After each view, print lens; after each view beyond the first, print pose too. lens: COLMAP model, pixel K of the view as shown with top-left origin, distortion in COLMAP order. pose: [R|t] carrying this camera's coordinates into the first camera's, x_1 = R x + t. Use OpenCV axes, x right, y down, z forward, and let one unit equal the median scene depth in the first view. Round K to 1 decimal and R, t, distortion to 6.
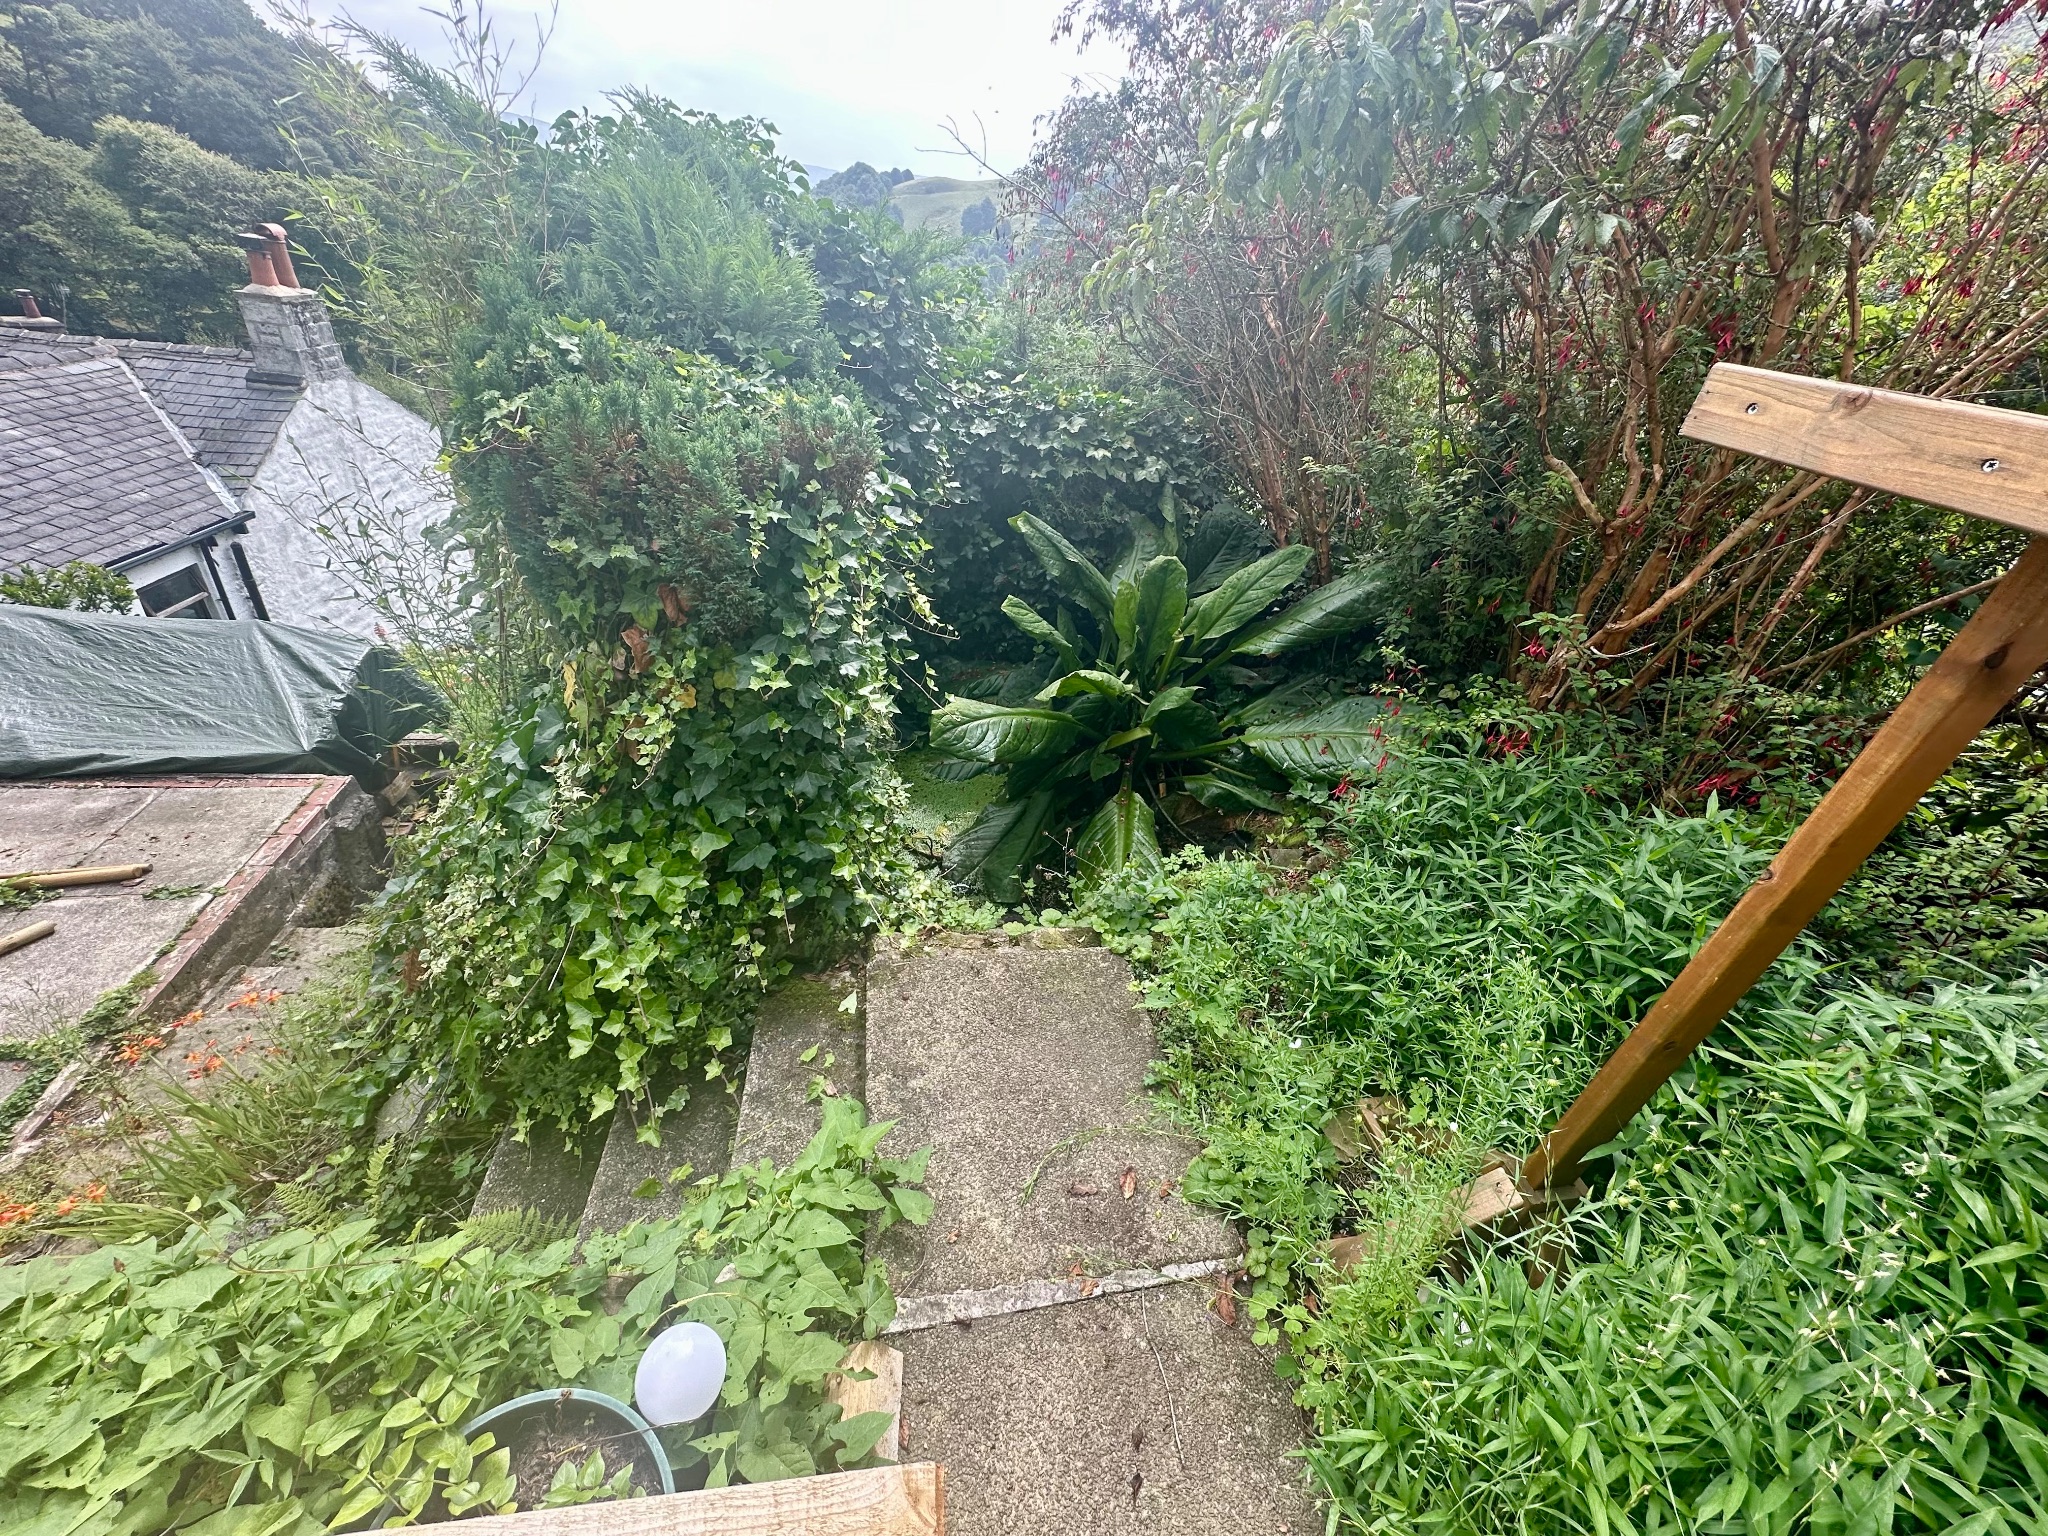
lens RADIAL K [[828.2, 0, 987.8], [0, 828.2, 767.8], [0, 0, 1]] dist [-0.001366, -0.000027]
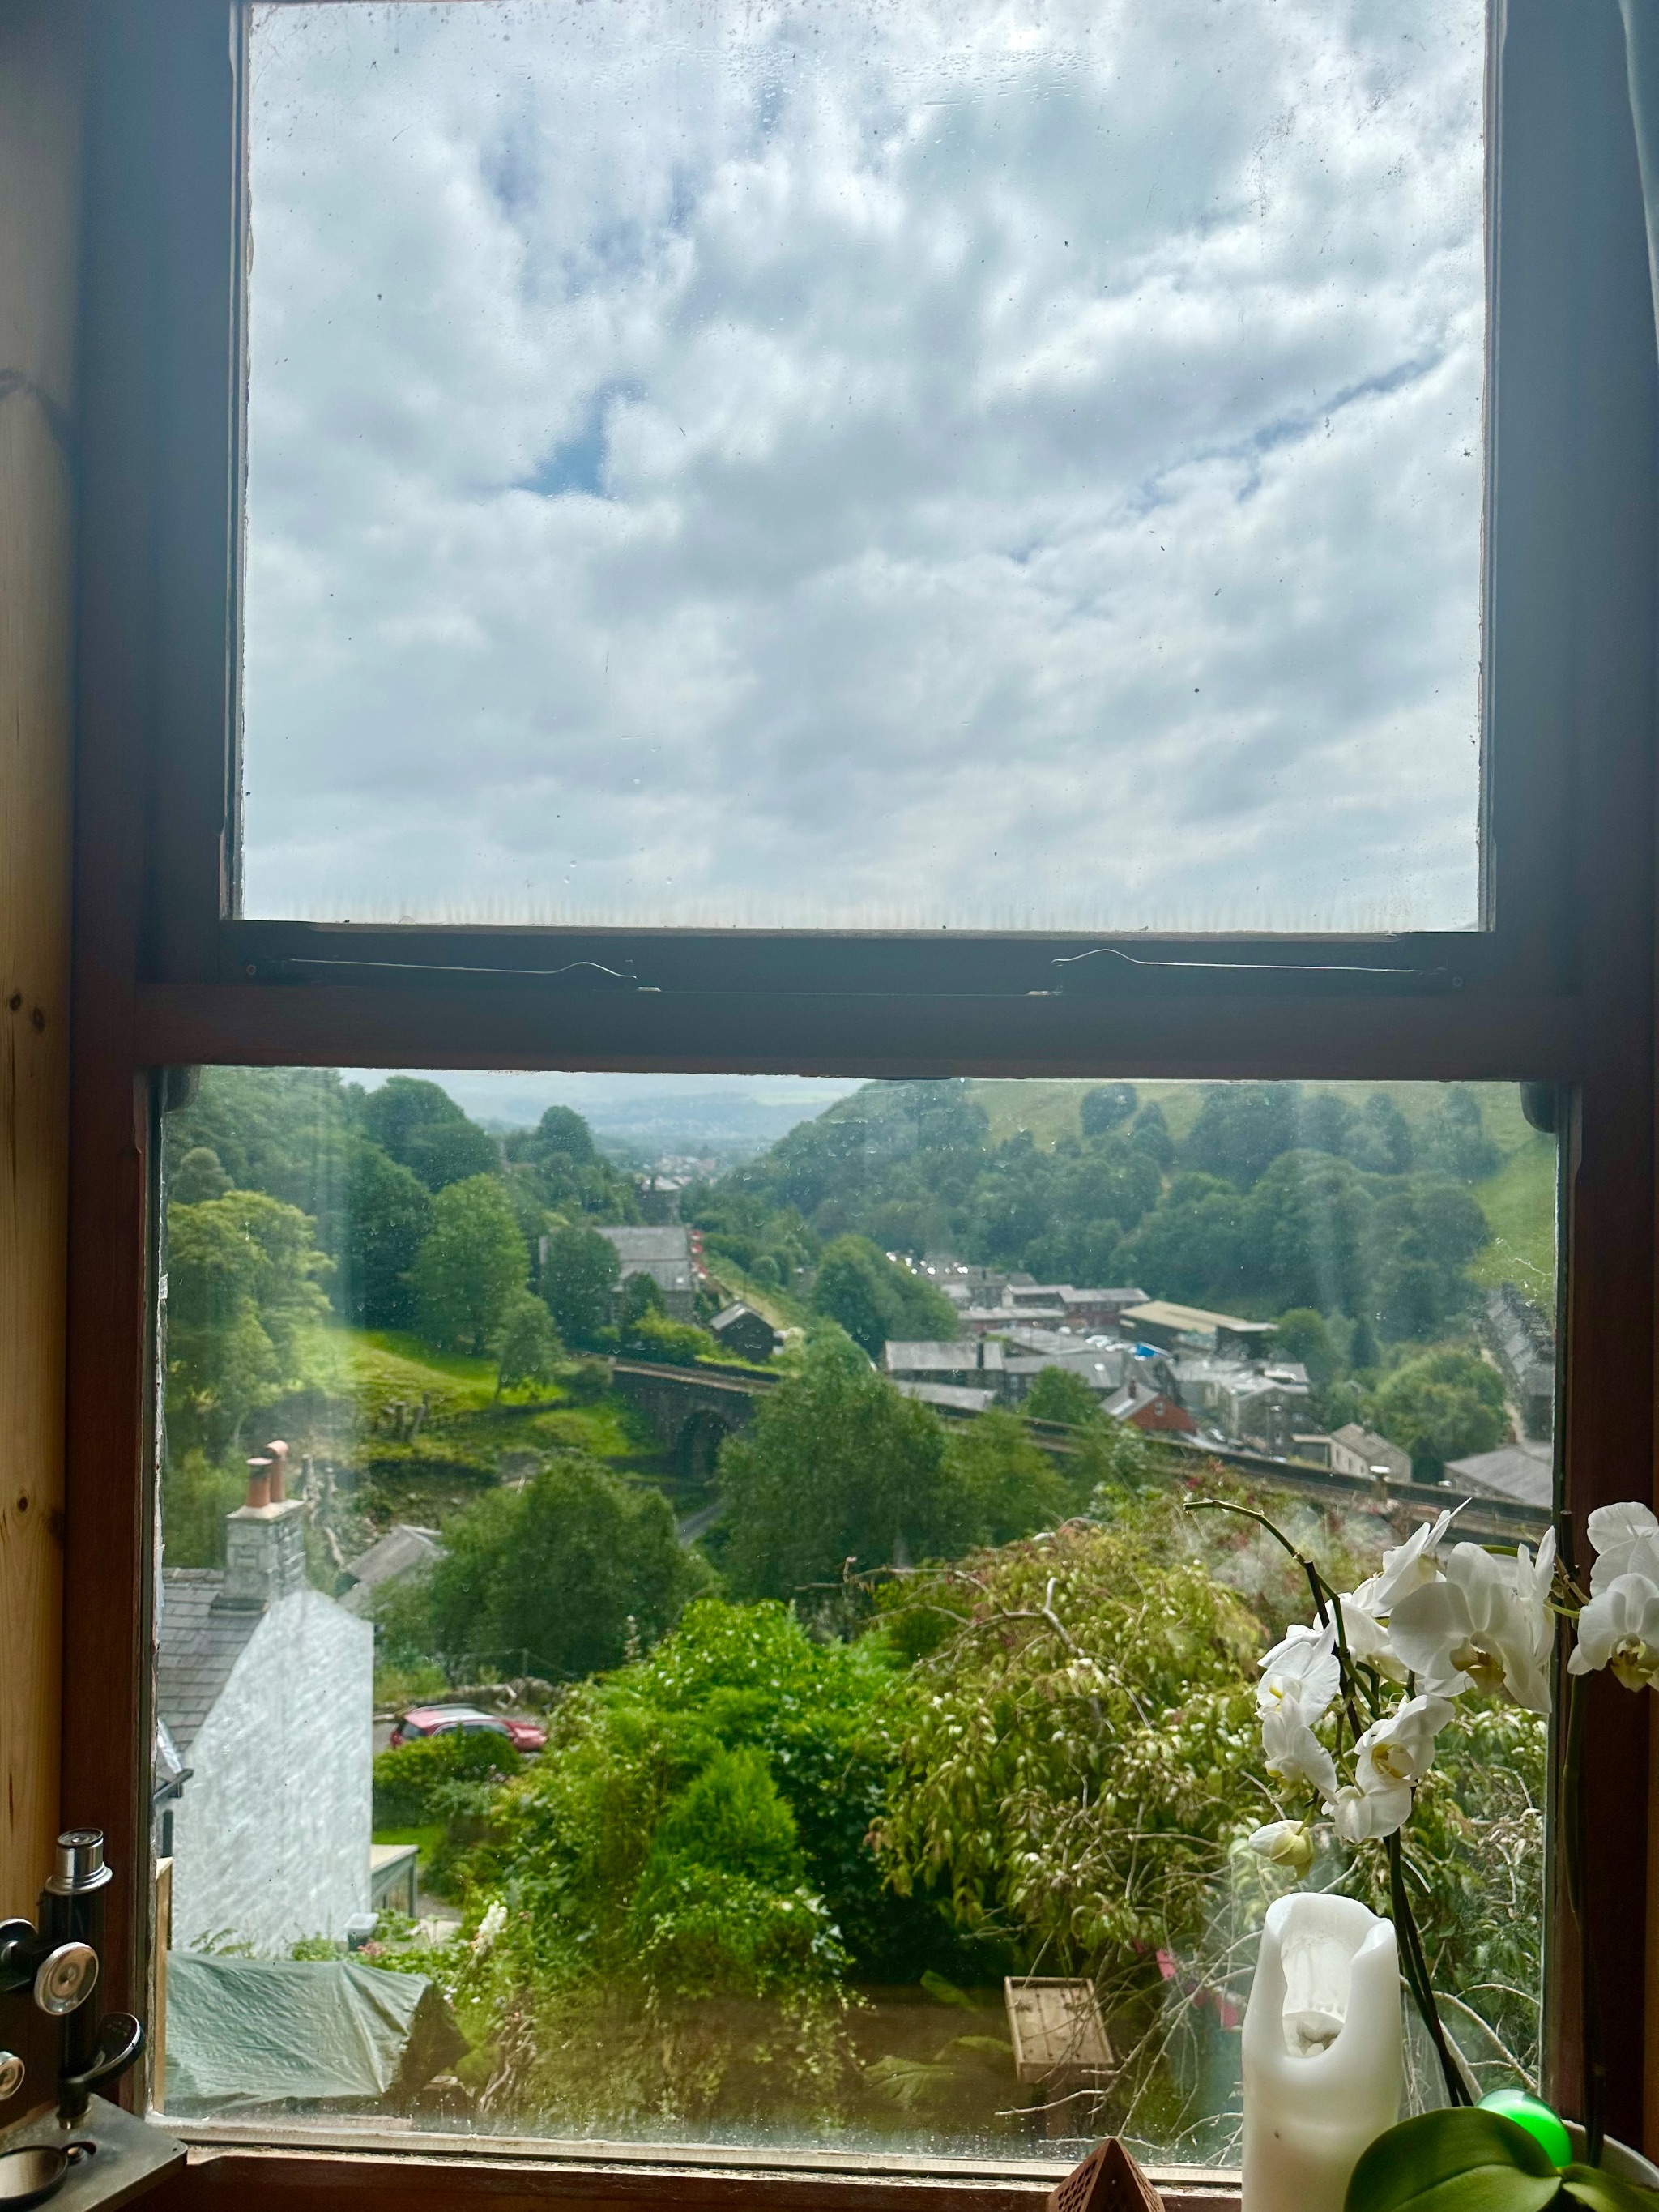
lens RADIAL K [[1565.2, 0, 836.1], [0, 1565.2, 1112.0], [0, 0, 1]] dist [0.041815, -0.036715]
pose [[0.978793, -0.092769, -0.182644, 0.429502], [-0.024423, 0.832381, -0.553665, 0.058328], [0.203393, 0.546384, 0.812463, -1.736130]]
